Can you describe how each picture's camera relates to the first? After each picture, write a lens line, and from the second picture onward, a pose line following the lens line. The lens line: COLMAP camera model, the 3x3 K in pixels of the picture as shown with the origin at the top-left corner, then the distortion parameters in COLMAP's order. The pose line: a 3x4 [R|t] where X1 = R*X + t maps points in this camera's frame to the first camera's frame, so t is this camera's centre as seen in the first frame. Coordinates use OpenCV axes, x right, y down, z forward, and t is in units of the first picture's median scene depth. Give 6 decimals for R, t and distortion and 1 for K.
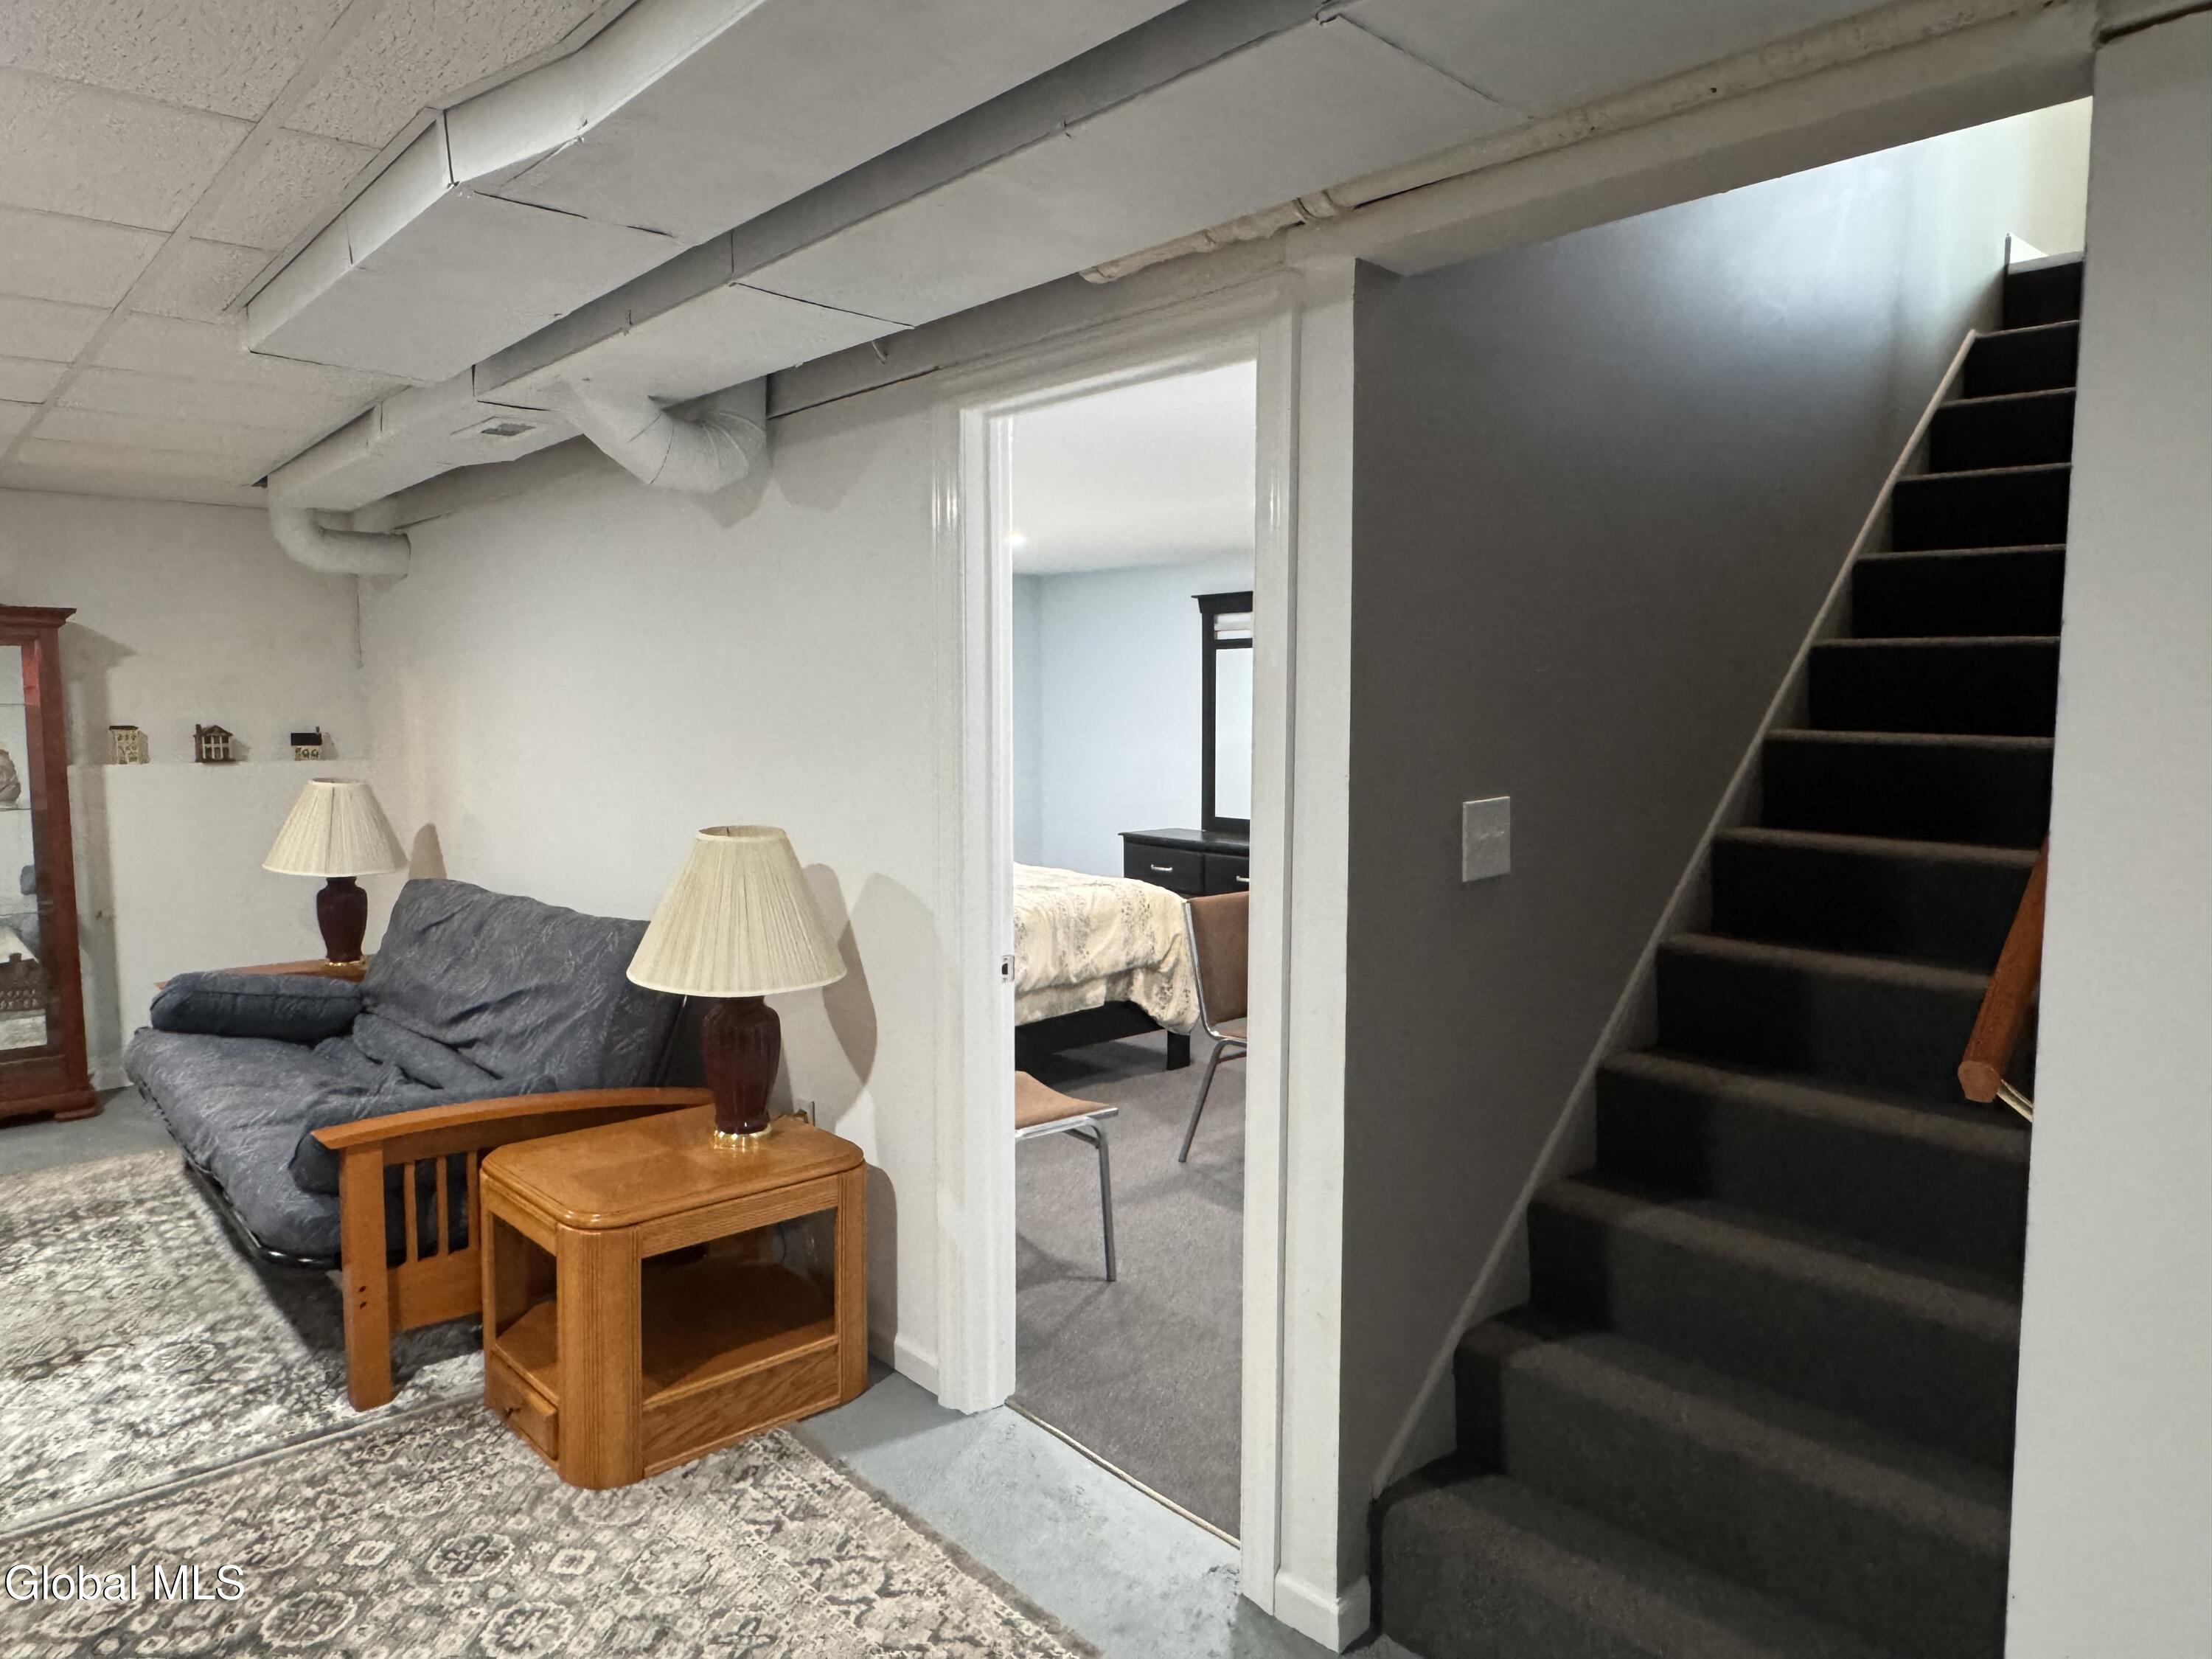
lens RADIAL K [[1425.0, 0, 1084.3], [0, 1425.0, 834.6], [0, 0, 1]] dist [-0.007004, 0.006921]
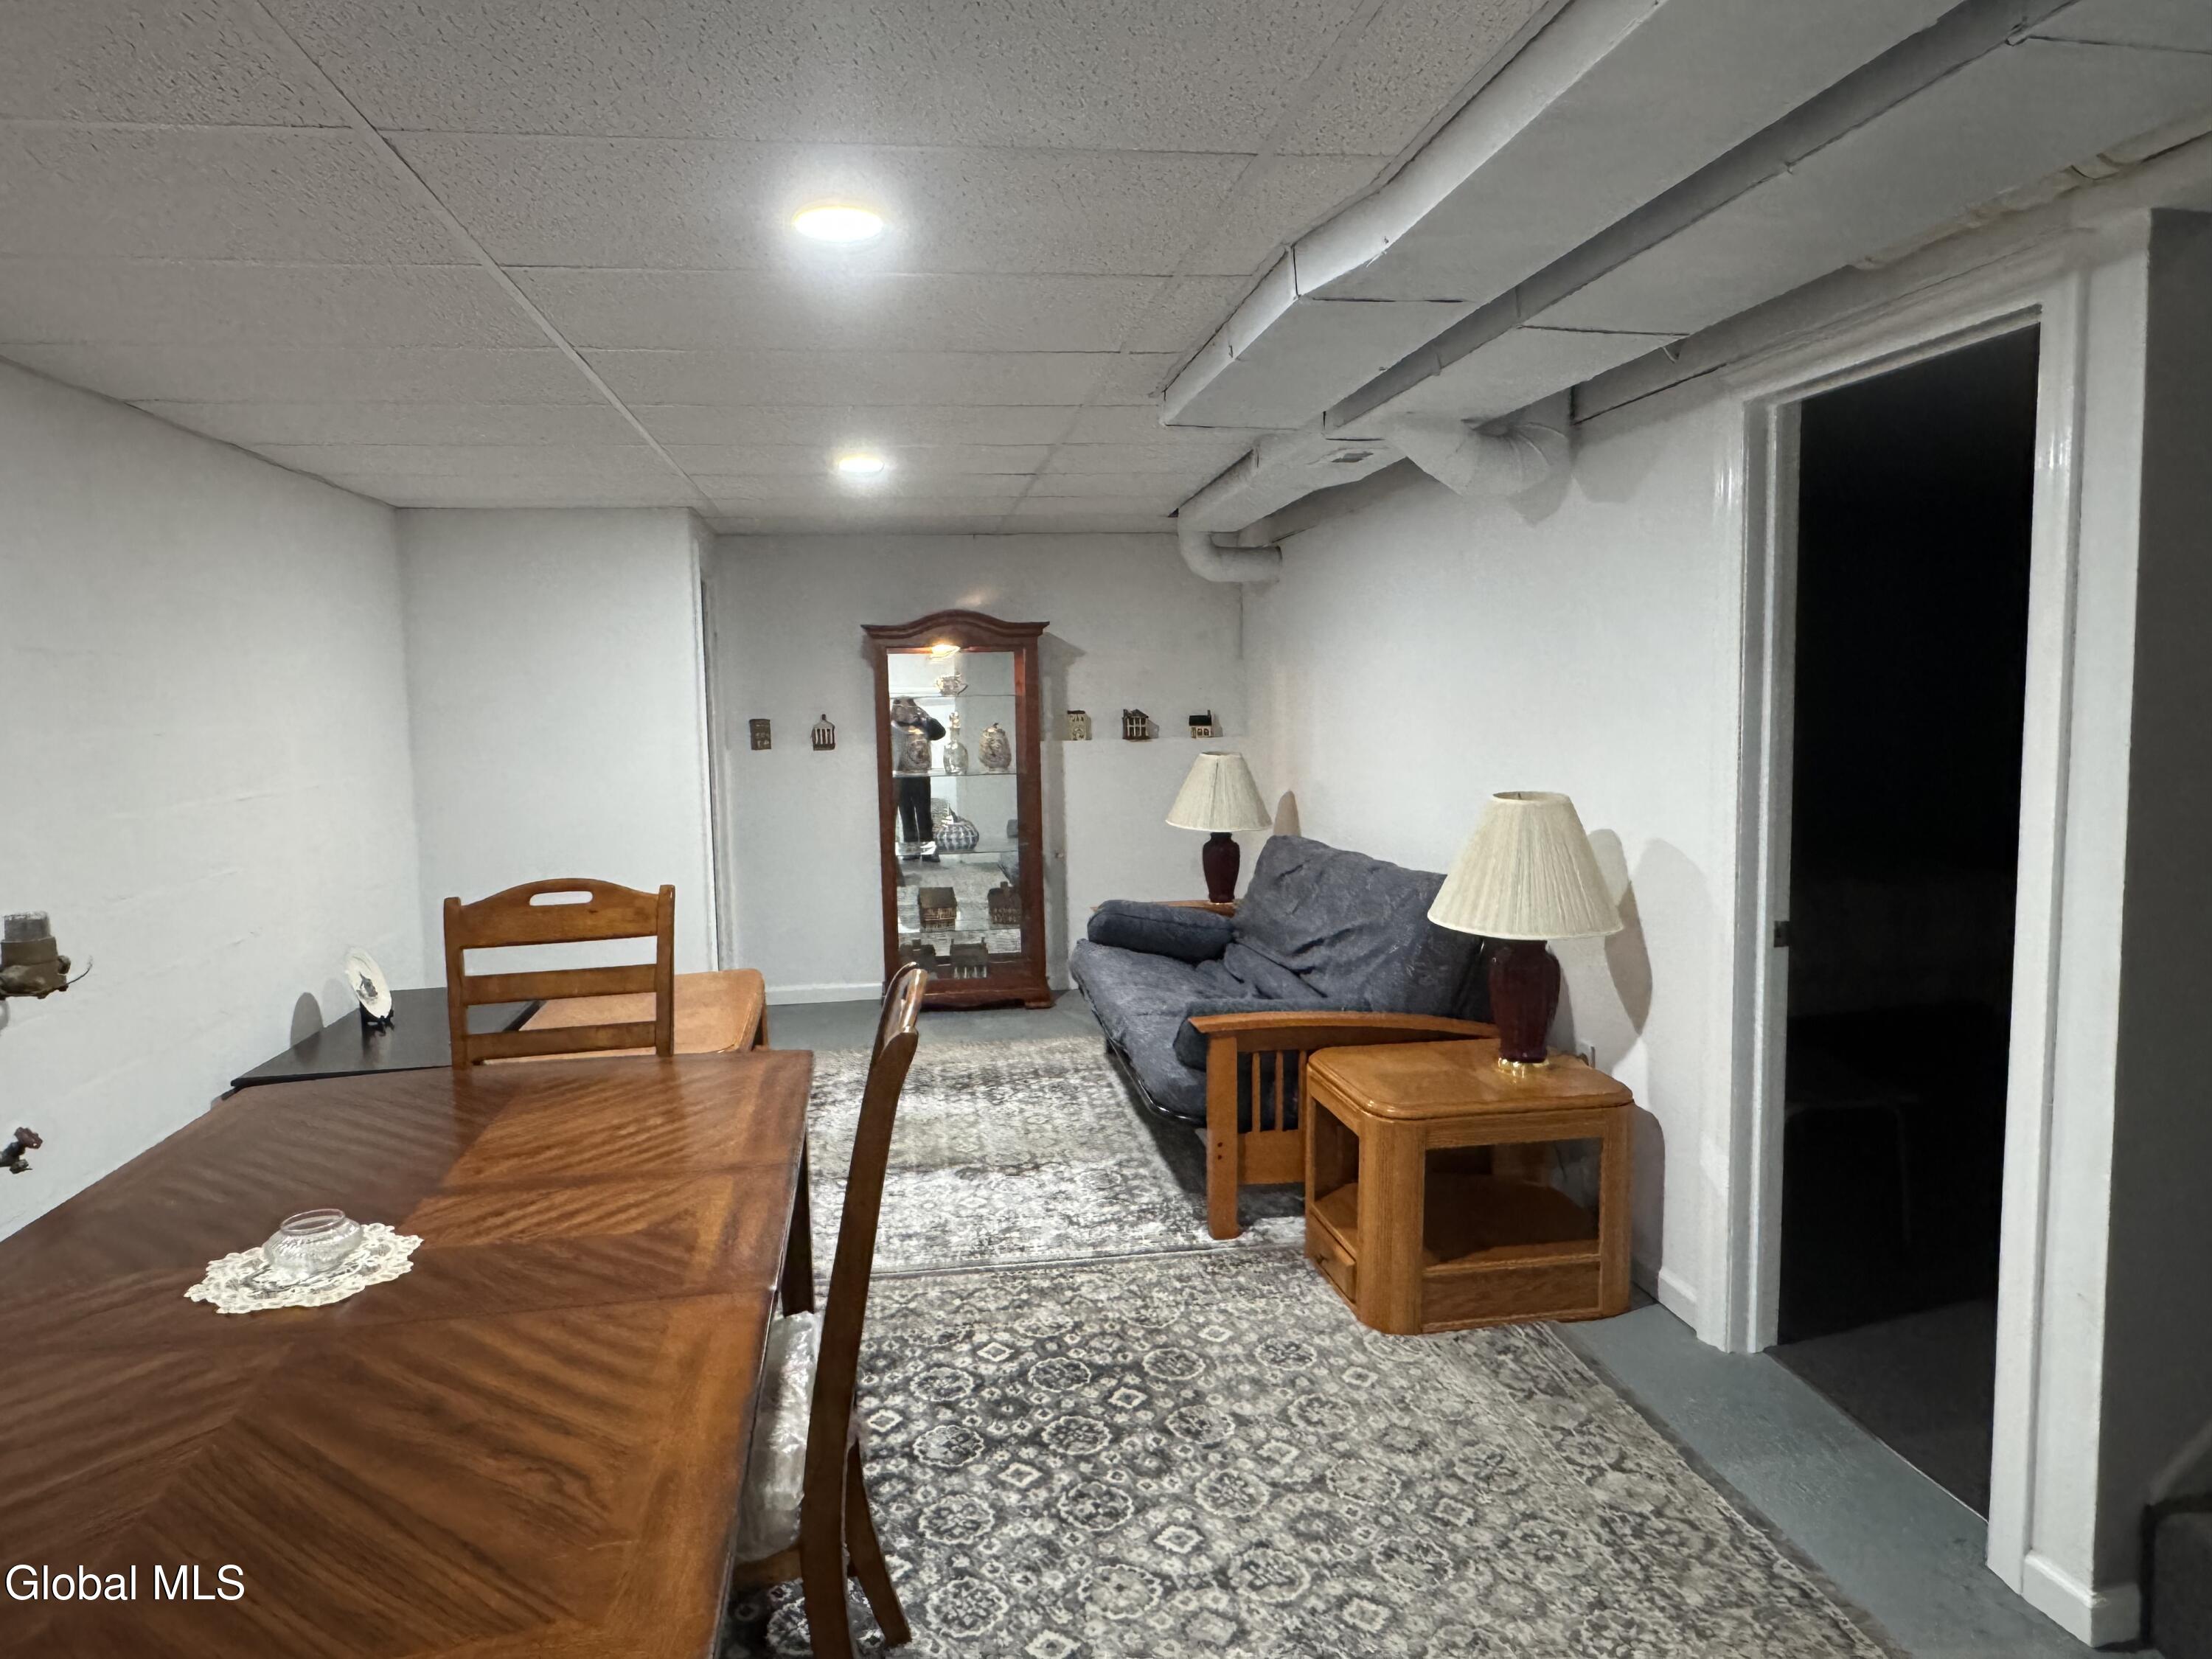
lens RADIAL K [[1425.0, 0, 1103.6], [0, 1425.0, 825.9], [0, 0, 1]] dist [-0.007004, 0.006921]
pose [[0.840837, 0.033437, -0.540255, 0.088716], [-0.030418, 0.999432, 0.014515, 0.016069], [0.540433, 0.004229, 0.841376, -0.138762]]
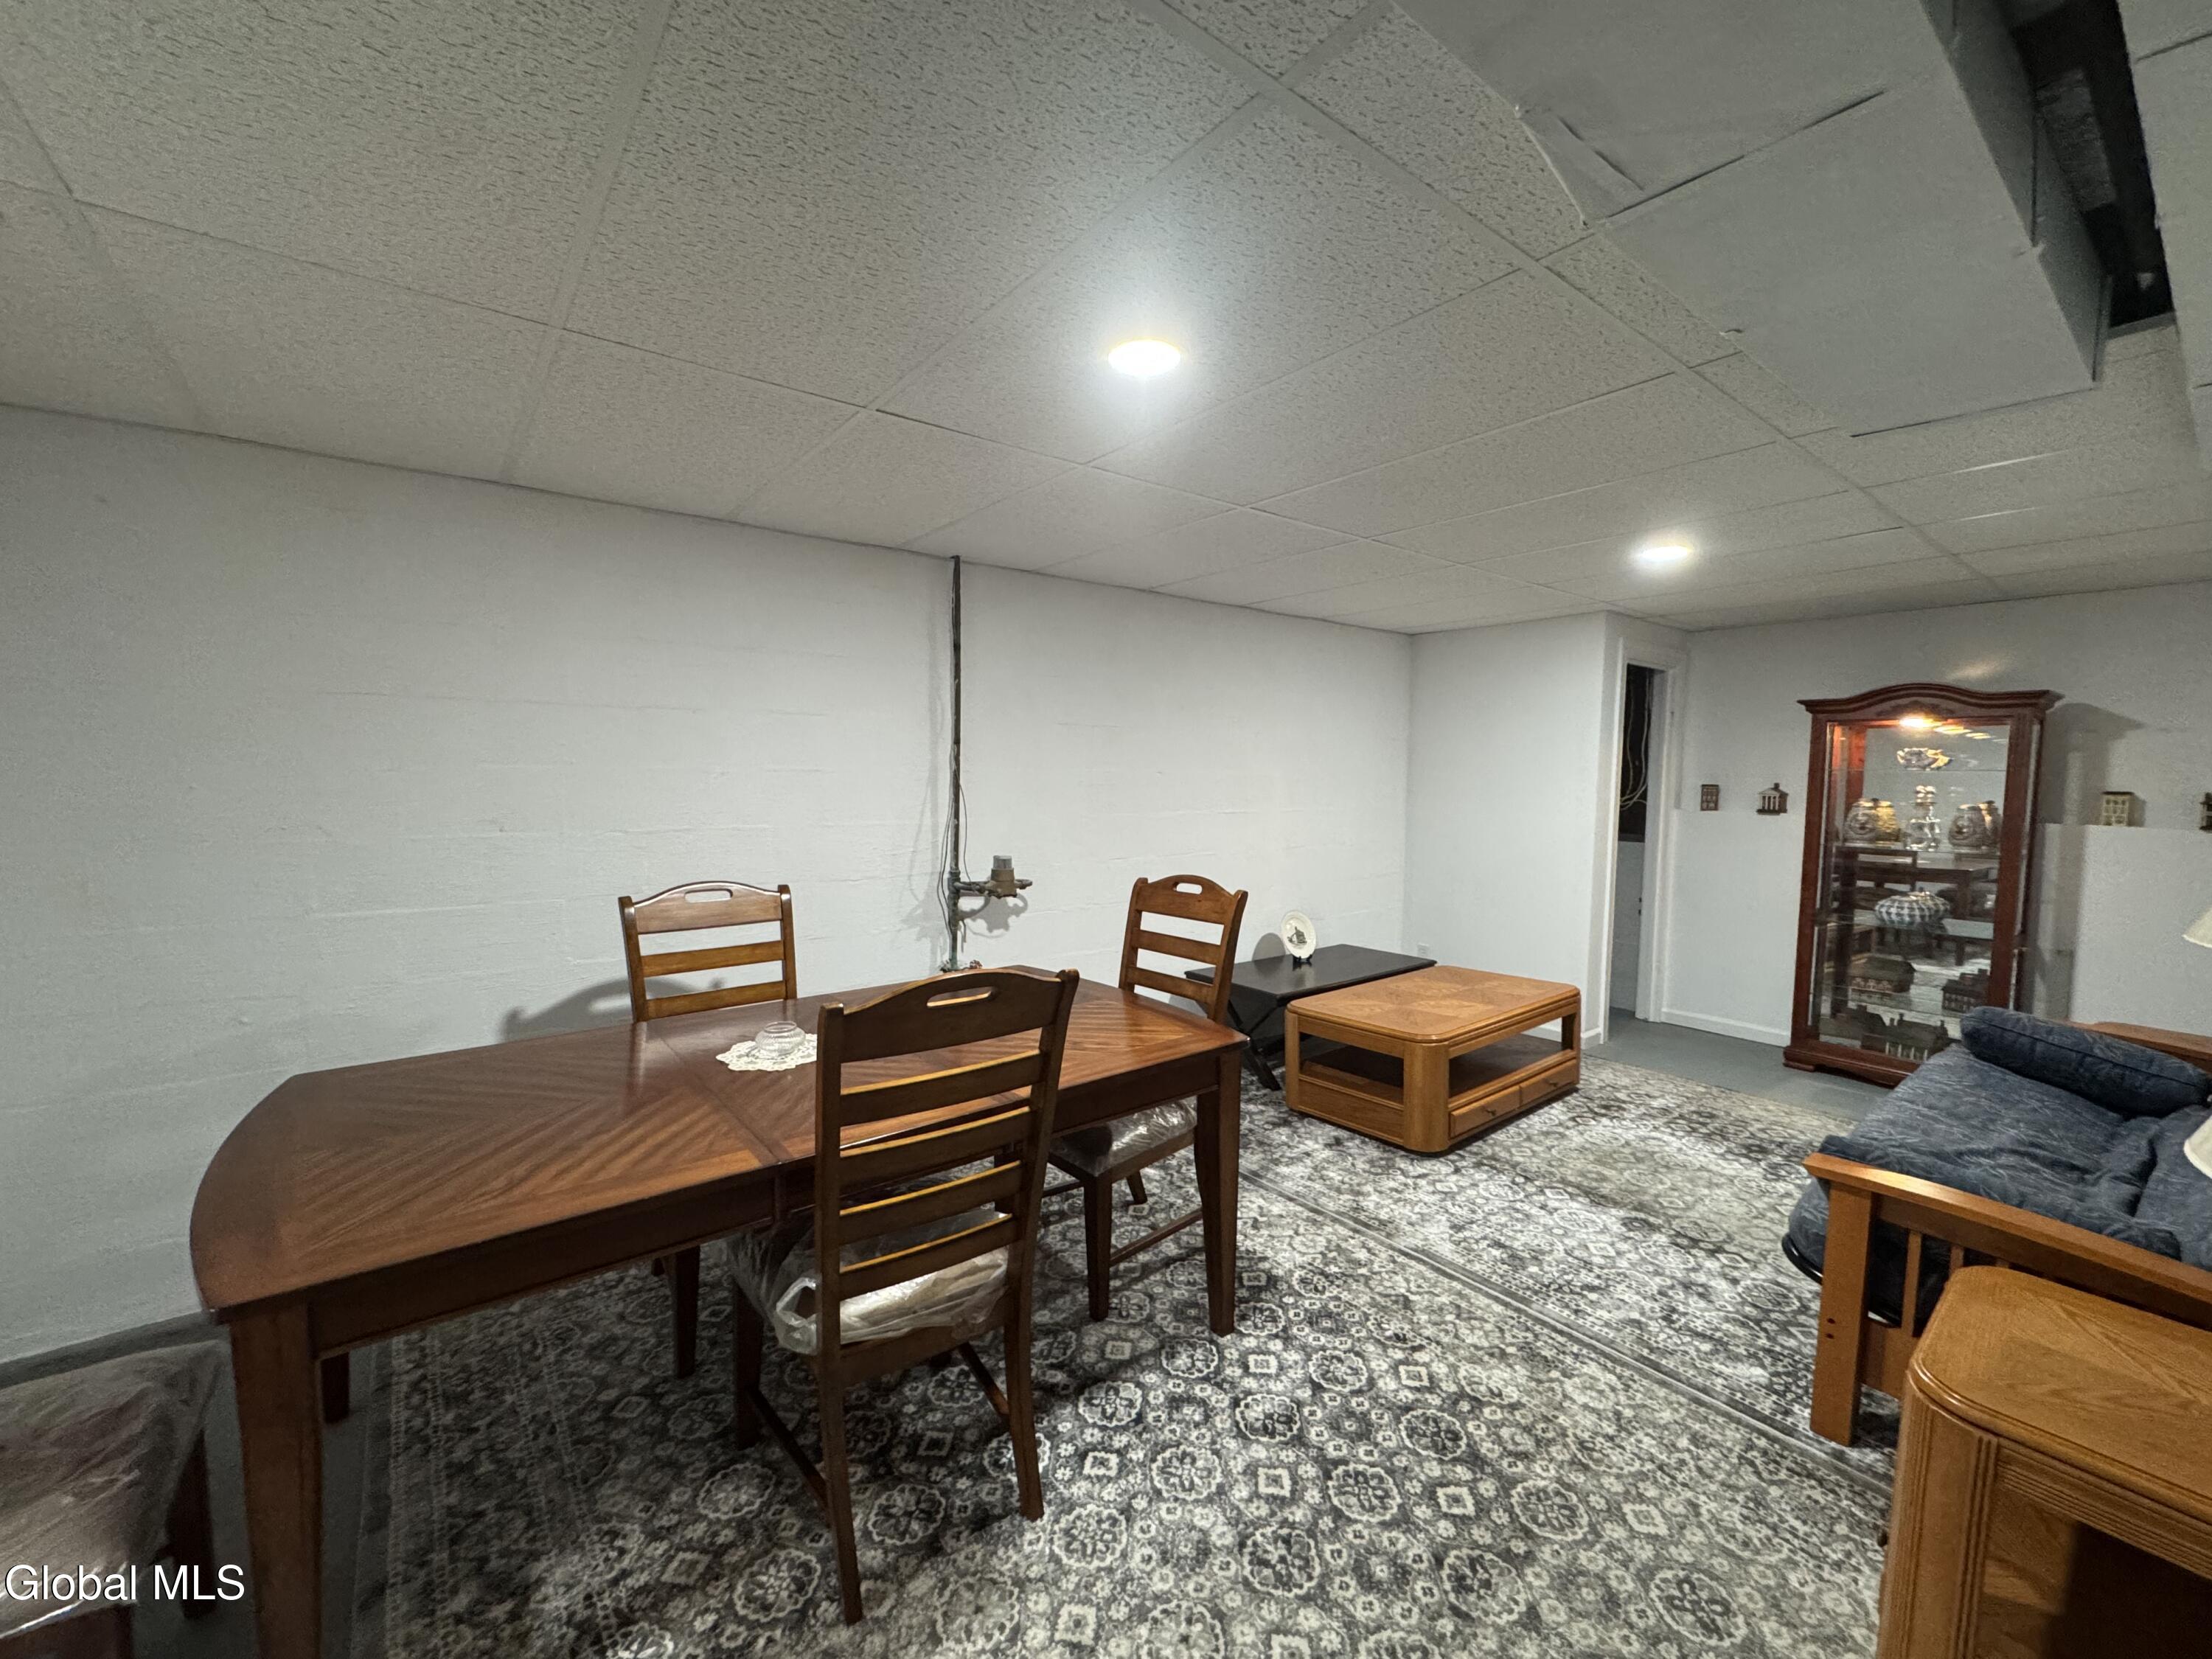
lens RADIAL K [[900.8, 0, 1105.5], [0, 900.8, 844.5], [0, 0, 1]] dist [-0.000506, -0.000369]
pose [[-0.063485, 0.081720, -0.994631, 0.144786], [-0.107036, 0.990335, 0.088199, -0.023387], [0.992226, 0.112060, -0.054124, 0.470597]]
